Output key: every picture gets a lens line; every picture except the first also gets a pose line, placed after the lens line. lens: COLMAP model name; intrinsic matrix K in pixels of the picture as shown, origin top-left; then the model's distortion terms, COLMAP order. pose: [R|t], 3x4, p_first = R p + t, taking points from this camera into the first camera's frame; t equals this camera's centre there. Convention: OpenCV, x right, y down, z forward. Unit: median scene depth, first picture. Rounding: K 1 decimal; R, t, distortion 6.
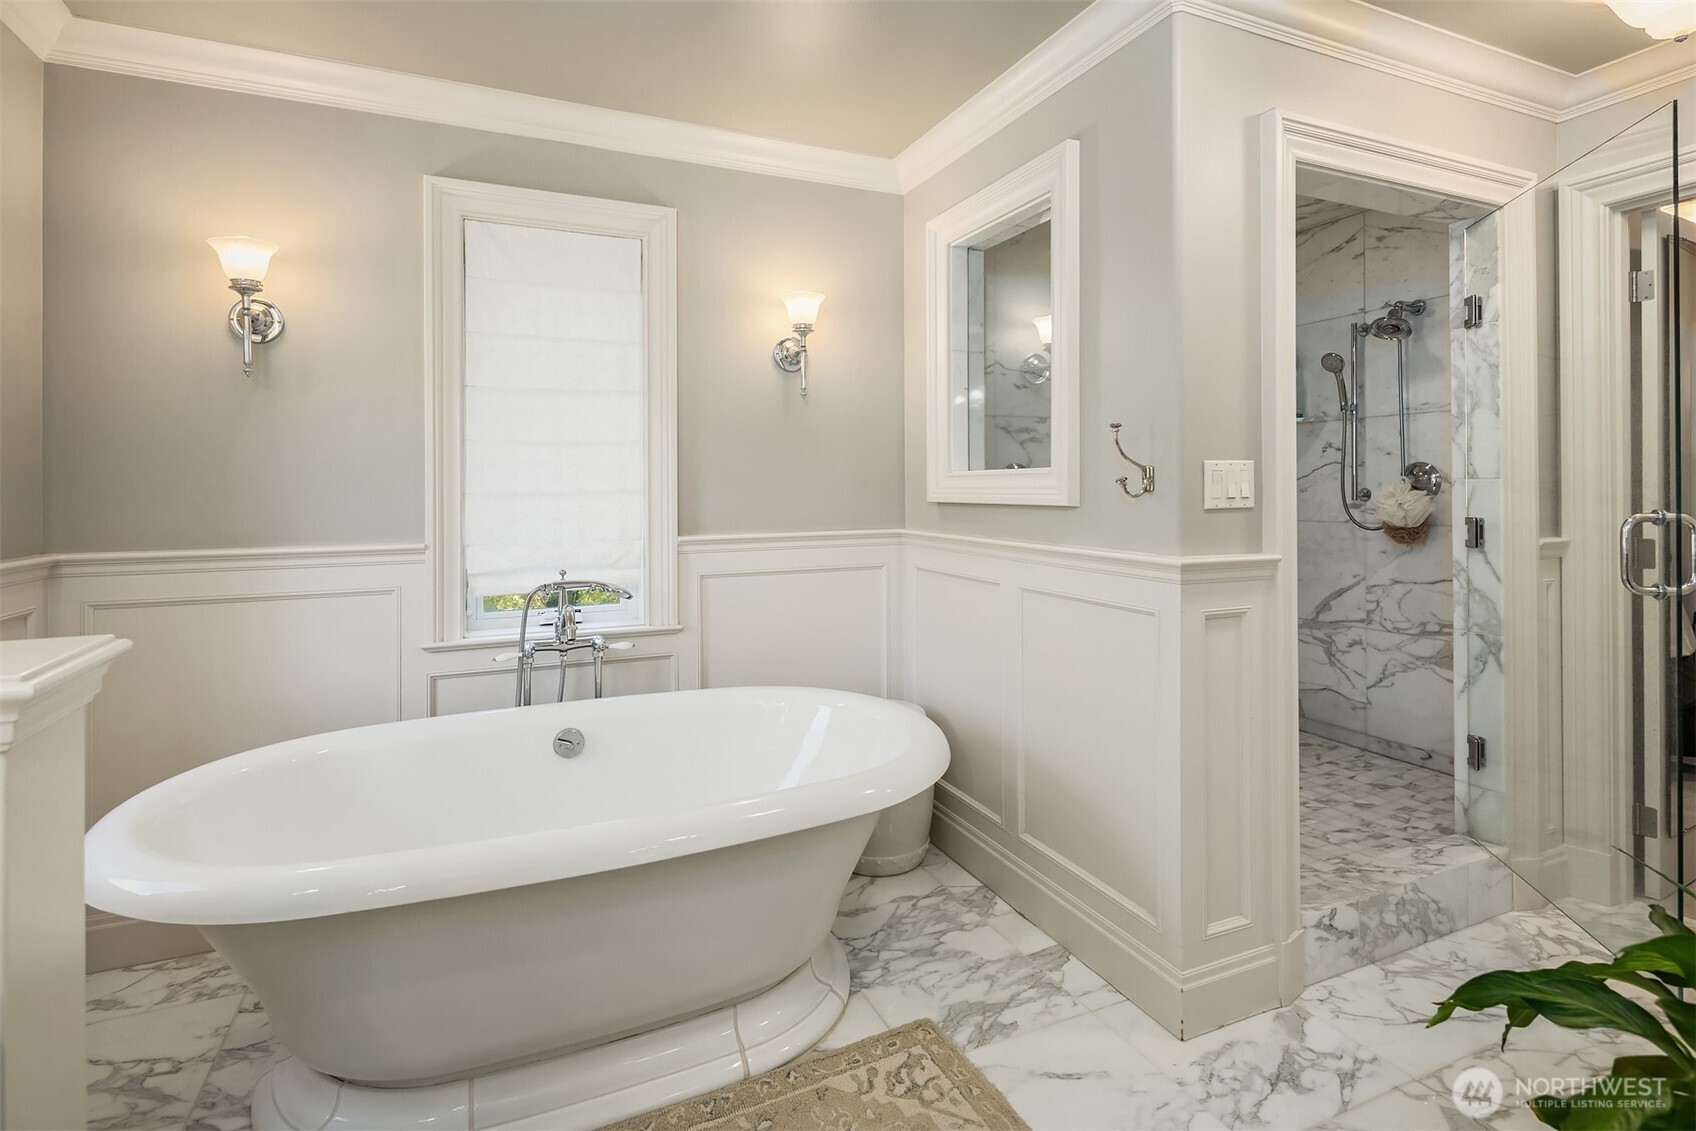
lens RADIAL K [[822.2, 0, 845.3], [0, 822.2, 476.9], [0, 0, 1]] dist [0.002329, 0.000084]
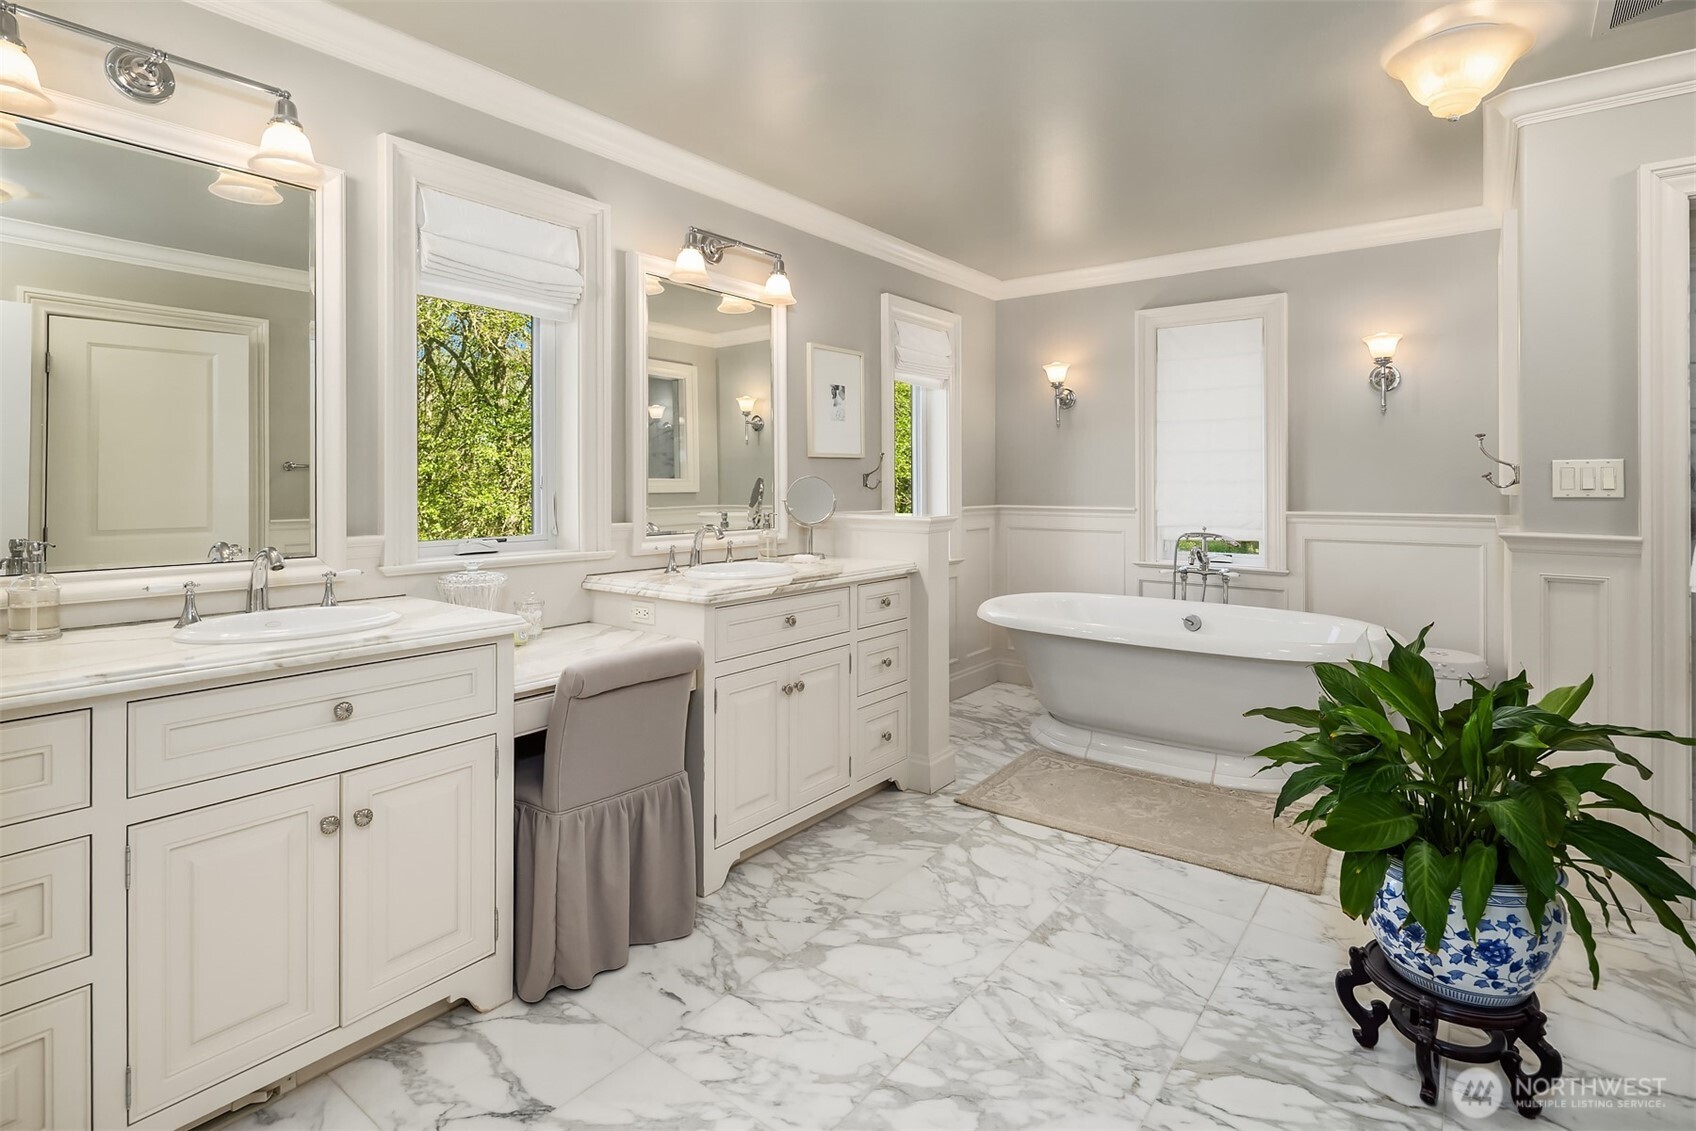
lens RADIAL K [[822.2, 0, 845.3], [0, 822.2, 476.9], [0, 0, 1]] dist [0.002329, 0.000084]
pose [[0.472551, 0.004555, -0.881291, 0.817420], [0.005129, 0.999956, 0.007918, -0.007165], [0.881288, -0.008261, 0.472507, -0.462662]]
